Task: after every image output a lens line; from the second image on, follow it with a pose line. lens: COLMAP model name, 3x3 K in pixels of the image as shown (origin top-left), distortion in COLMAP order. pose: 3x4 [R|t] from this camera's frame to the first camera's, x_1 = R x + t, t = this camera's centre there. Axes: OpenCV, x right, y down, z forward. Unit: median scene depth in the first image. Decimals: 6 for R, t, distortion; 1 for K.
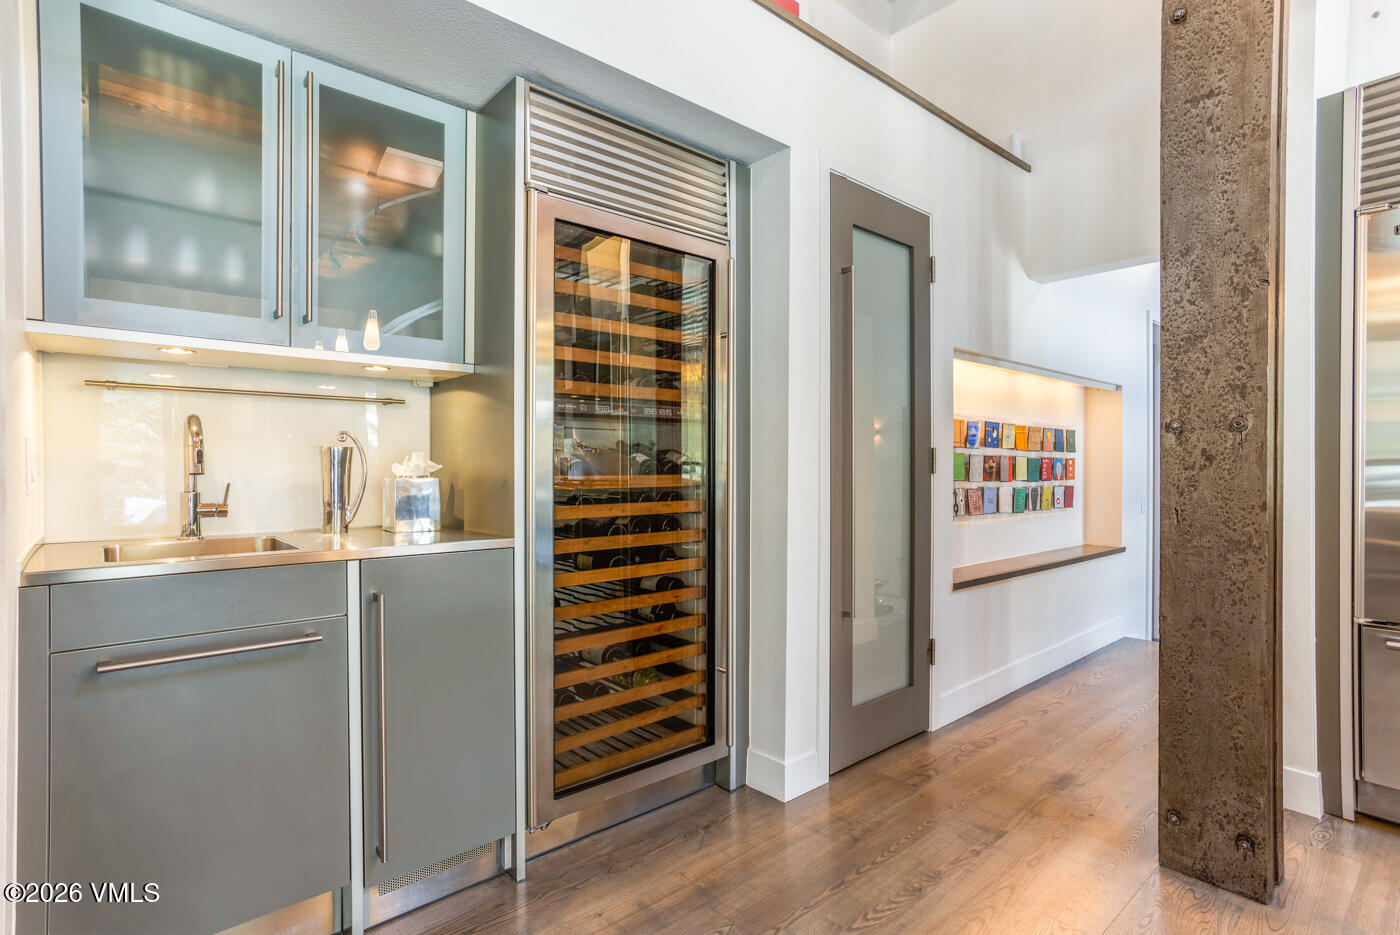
lens RADIAL K [[693.1, 0, 703.8], [0, 693.1, 475.4], [0, 0, 1]] dist [-0.003448, 0.009396]
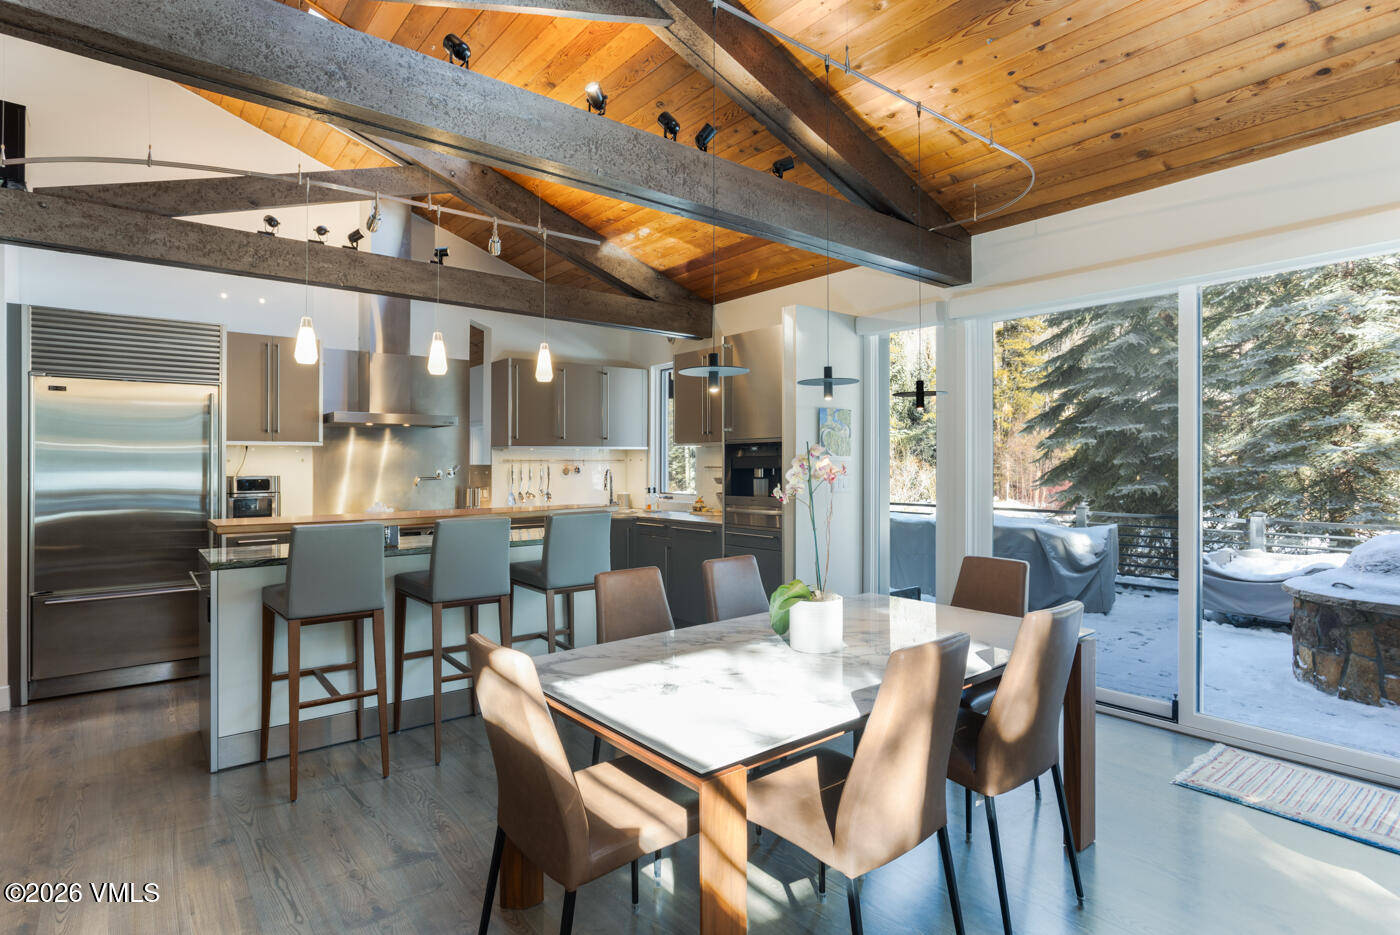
lens RADIAL K [[721.7, 0, 700.1], [0, 721.7, 469.5], [0, 0, 1]] dist [-0.000672, -0.000109]
pose [[0.066906, 0.010052, 0.997709, -0.726050], [0.009569, 0.999897, -0.010716, -0.075568], [-0.997713, 0.010264, 0.066803, -0.768809]]
